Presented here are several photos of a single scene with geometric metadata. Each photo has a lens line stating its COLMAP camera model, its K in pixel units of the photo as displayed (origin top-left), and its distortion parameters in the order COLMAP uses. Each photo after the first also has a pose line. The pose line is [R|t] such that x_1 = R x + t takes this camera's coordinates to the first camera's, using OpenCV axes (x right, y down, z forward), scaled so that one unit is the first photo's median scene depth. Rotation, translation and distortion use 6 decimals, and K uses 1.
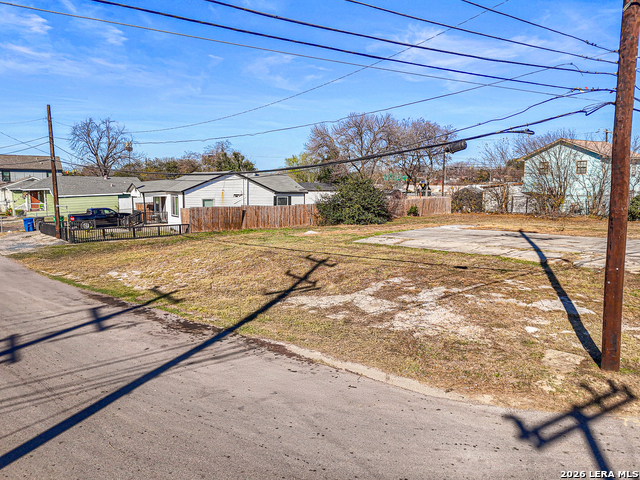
lens RADIAL K [[466.7, 0, 322.4], [0, 466.7, 238.1], [0, 0, 1]] dist [0.104053, -0.108867]
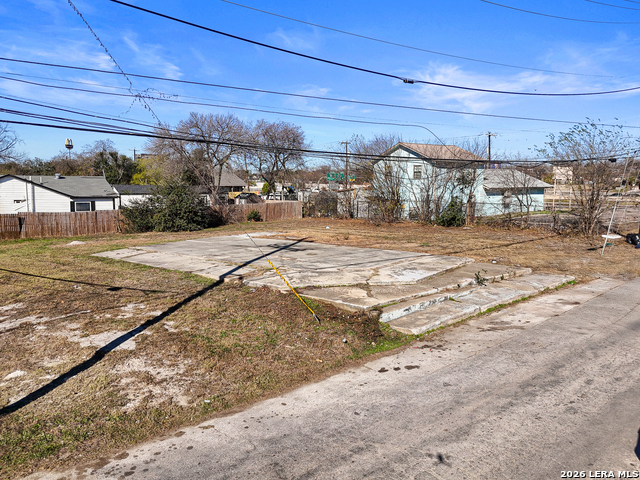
lens RADIAL K [[466.7, 0, 322.4], [0, 466.7, 238.1], [0, 0, 1]] dist [0.104053, -0.108867]
pose [[0.997797, -0.006118, 0.066053, 0.336426], [0.005875, 0.999975, 0.003871, -0.019234], [-0.066075, -0.003474, 0.997809, 0.036379]]
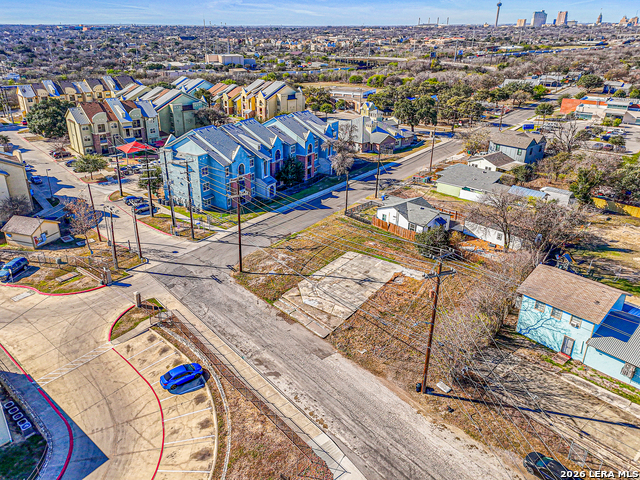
lens RADIAL K [[466.7, 0, 322.4], [0, 466.7, 238.1], [0, 0, 1]] dist [0.104053, -0.108867]
pose [[0.088599, 0.410518, -0.907538, 1.892420], [-0.129565, 0.908130, 0.398137, -0.857787], [0.987605, 0.082310, 0.133648, 0.337807]]
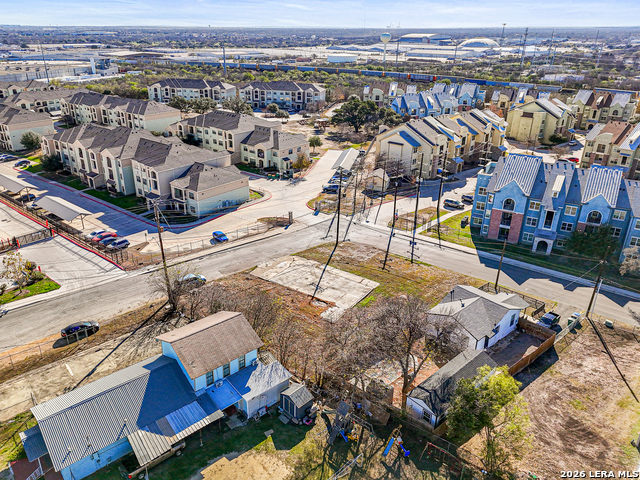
lens RADIAL K [[466.7, 0, 322.4], [0, 466.7, 238.1], [0, 0, 1]] dist [0.104053, -0.108867]
pose [[-0.994446, 0.026690, -0.101805, 0.494080], [-0.029197, 0.859377, 0.510508, -1.186643], [0.101114, 0.510645, -0.853825, 2.337637]]
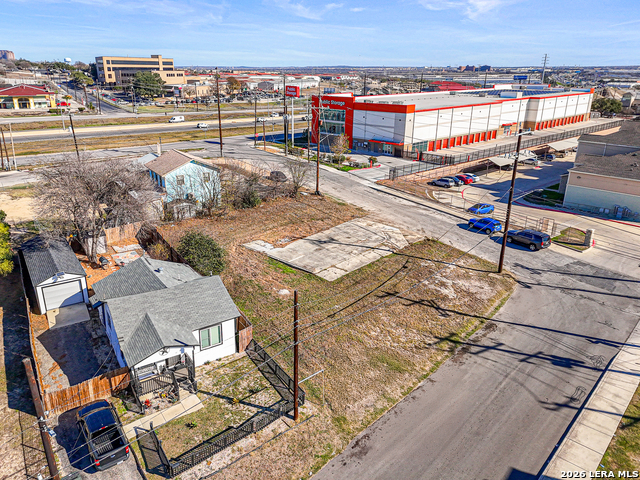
lens RADIAL K [[466.7, 0, 322.4], [0, 466.7, 238.1], [0, 0, 1]] dist [0.104053, -0.108867]
pose [[0.026446, -0.342752, 0.939054, -1.038641], [0.099872, 0.935588, 0.338675, -0.504914], [-0.994649, 0.084828, 0.058974, 0.678985]]
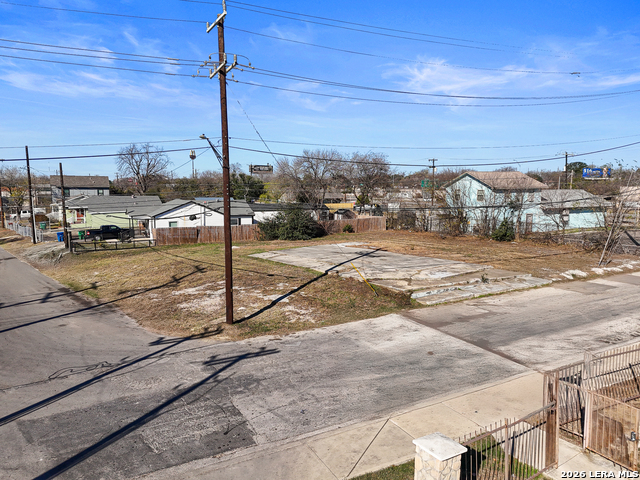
lens RADIAL K [[466.7, 0, 322.4], [0, 466.7, 238.1], [0, 0, 1]] dist [0.104053, -0.108867]
pose [[0.990226, 0.016919, -0.138445, 0.373186], [-0.017162, 0.999853, -0.000562, -0.037632], [0.138415, 0.002933, 0.990370, -0.318447]]
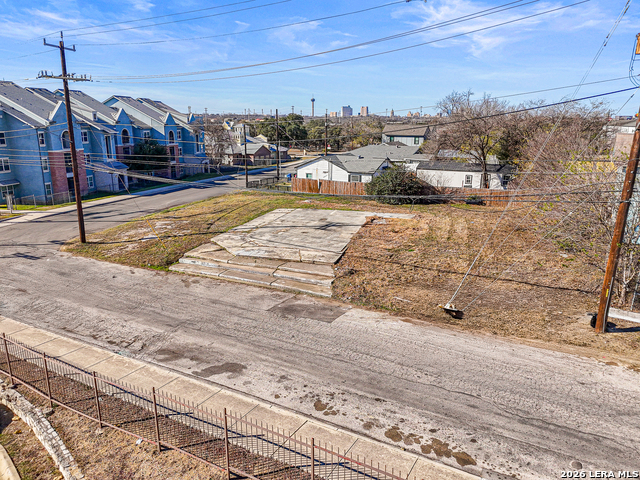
lens RADIAL K [[466.7, 0, 322.4], [0, 466.7, 238.1], [0, 0, 1]] dist [0.104053, -0.108867]
pose [[0.420134, 0.217621, -0.880982, 1.241276], [-0.102751, 0.975984, 0.192087, -0.174145], [0.901626, 0.009820, 0.432405, 0.295859]]
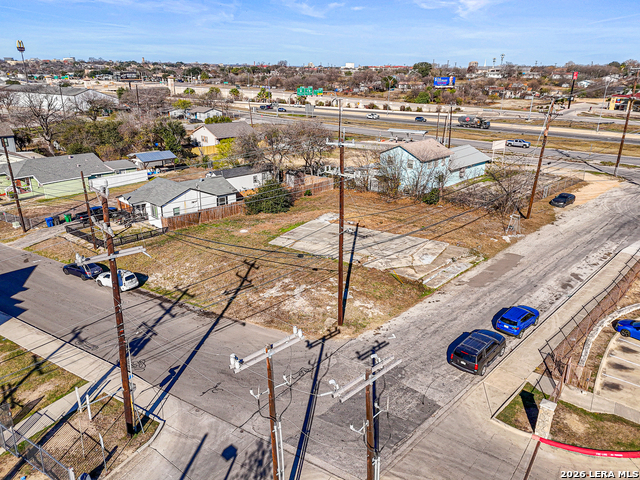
lens RADIAL K [[466.7, 0, 322.4], [0, 466.7, 238.1], [0, 0, 1]] dist [0.104053, -0.108867]
pose [[0.985378, -0.048361, 0.163373, -0.017747], [0.009885, 0.973482, 0.228548, -0.324644], [-0.170093, -0.223591, 0.959727, -0.619196]]
